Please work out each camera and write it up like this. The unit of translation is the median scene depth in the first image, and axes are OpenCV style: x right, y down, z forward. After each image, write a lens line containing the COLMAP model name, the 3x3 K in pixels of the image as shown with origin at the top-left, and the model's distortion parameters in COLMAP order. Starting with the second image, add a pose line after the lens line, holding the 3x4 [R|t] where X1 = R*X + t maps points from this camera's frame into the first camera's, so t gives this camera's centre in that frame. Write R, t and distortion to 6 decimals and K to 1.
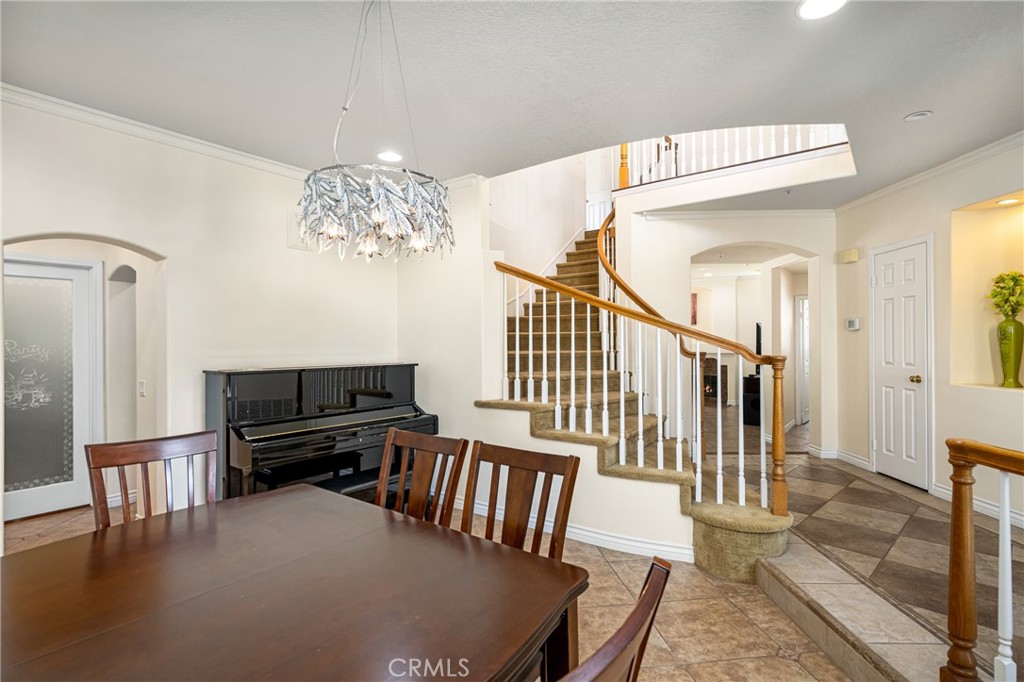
lens RADIAL K [[493.9, 0, 511.4], [0, 493.9, 337.7], [0, 0, 1]] dist [-0.000402, -0.000108]
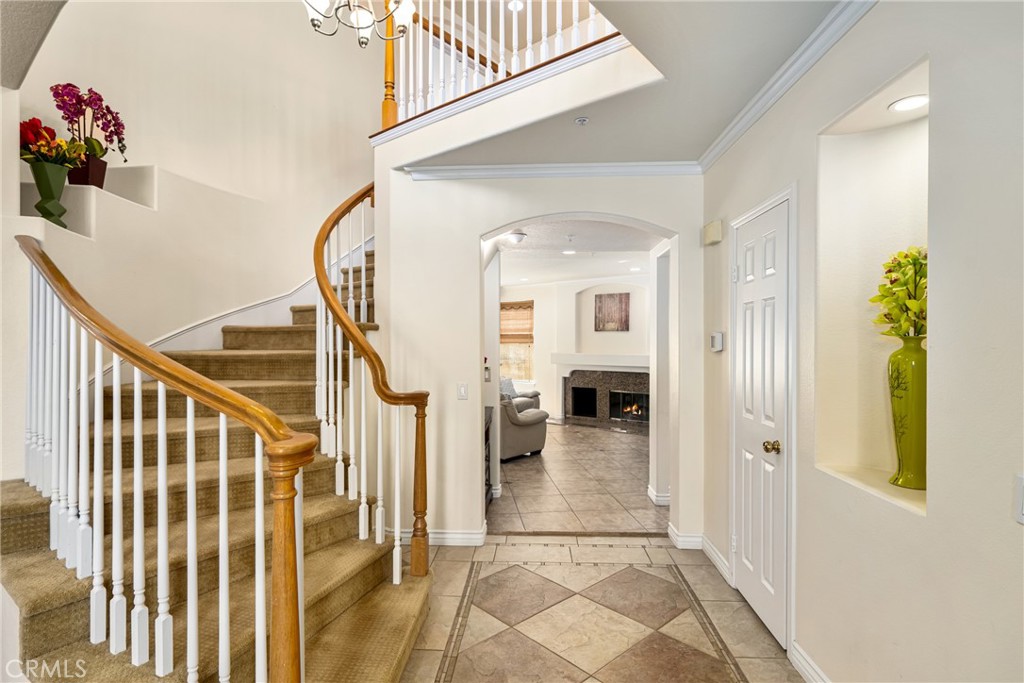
lens RADIAL K [[510.0, 0, 512.0], [0, 510.0, 341.5], [0, 0, 1]] dist [0.000337, 0.000158]
pose [[0.999752, 0.004323, -0.021833, 0.542346], [-0.004191, 0.999973, 0.006079, -0.037674], [0.021859, -0.005986, 0.999743, 0.423328]]
